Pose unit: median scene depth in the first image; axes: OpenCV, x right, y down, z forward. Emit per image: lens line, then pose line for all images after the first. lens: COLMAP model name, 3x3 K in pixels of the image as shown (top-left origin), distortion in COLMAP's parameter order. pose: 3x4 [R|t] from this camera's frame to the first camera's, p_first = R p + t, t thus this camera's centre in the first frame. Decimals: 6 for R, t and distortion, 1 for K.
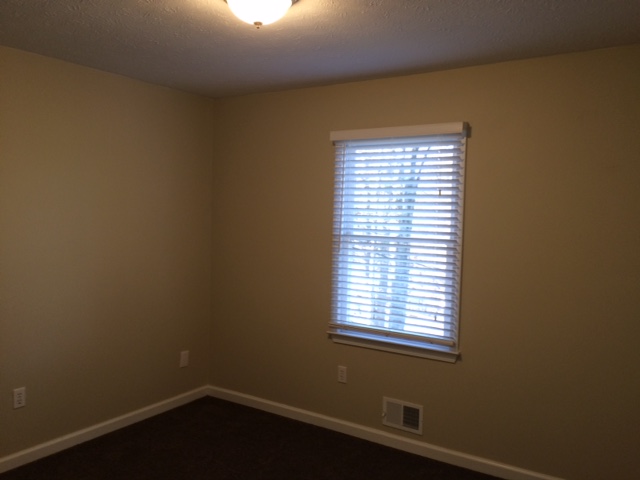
lens RADIAL K [[543.8, 0, 349.9], [0, 543.8, 233.7], [0, 0, 1]] dist [0.021456, -0.057933]
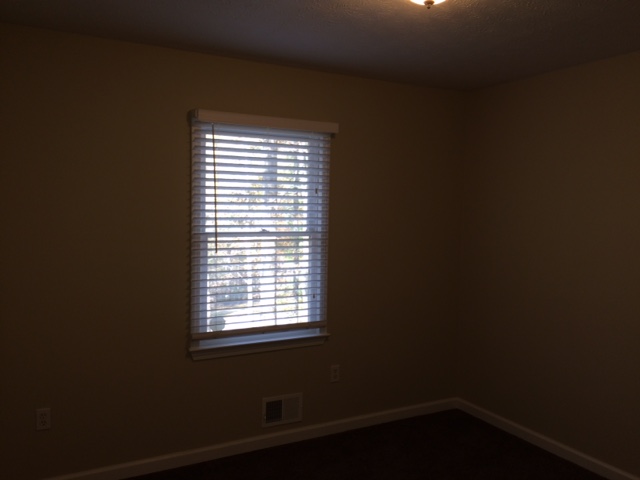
lens RADIAL K [[543.8, 0, 320.6], [0, 543.8, 242.9], [0, 0, 1]] dist [0.021456, -0.057933]
pose [[0.499867, -0.074346, 0.862906, -0.730309], [0.036090, 0.997232, 0.065013, -0.035129], [-0.865350, -0.001356, 0.501166, 0.453130]]
